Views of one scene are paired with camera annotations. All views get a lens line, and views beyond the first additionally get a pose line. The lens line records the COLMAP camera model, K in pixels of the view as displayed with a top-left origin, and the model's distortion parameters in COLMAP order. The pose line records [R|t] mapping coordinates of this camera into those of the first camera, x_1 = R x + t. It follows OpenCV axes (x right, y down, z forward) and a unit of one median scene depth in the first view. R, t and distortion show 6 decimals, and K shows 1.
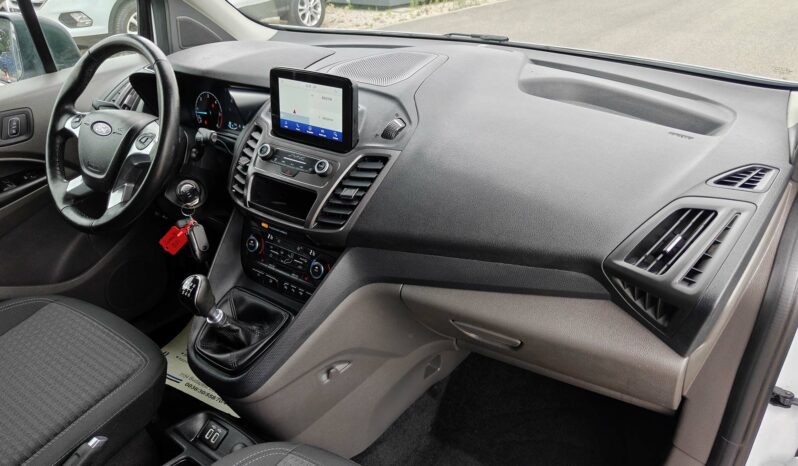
lens RADIAL K [[595.4, 0, 399.8], [0, 595.4, 231.1], [0, 0, 1]] dist [0.003281, 0.001951]
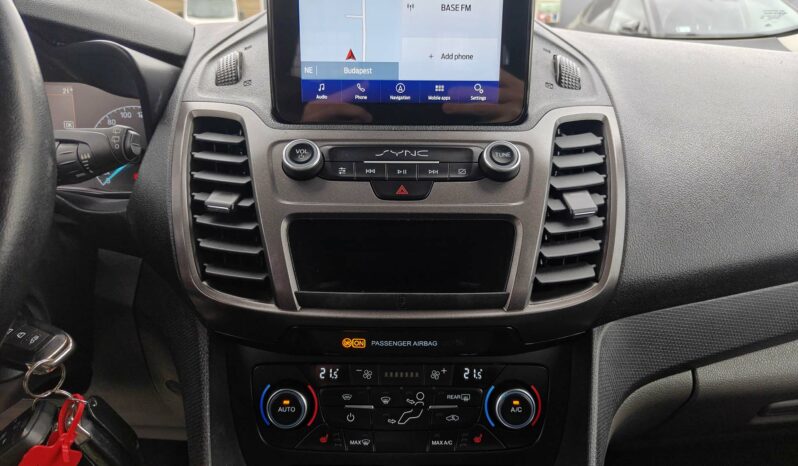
lens RADIAL K [[595.4, 0, 394.9], [0, 595.4, 236.5], [0, 0, 1]] dist [0.003281, 0.001951]
pose [[0.805673, -0.187715, 0.561830, -0.411319], [0.260535, 0.964090, -0.051496, -0.049476], [-0.531989, 0.187865, 0.825648, 0.669802]]
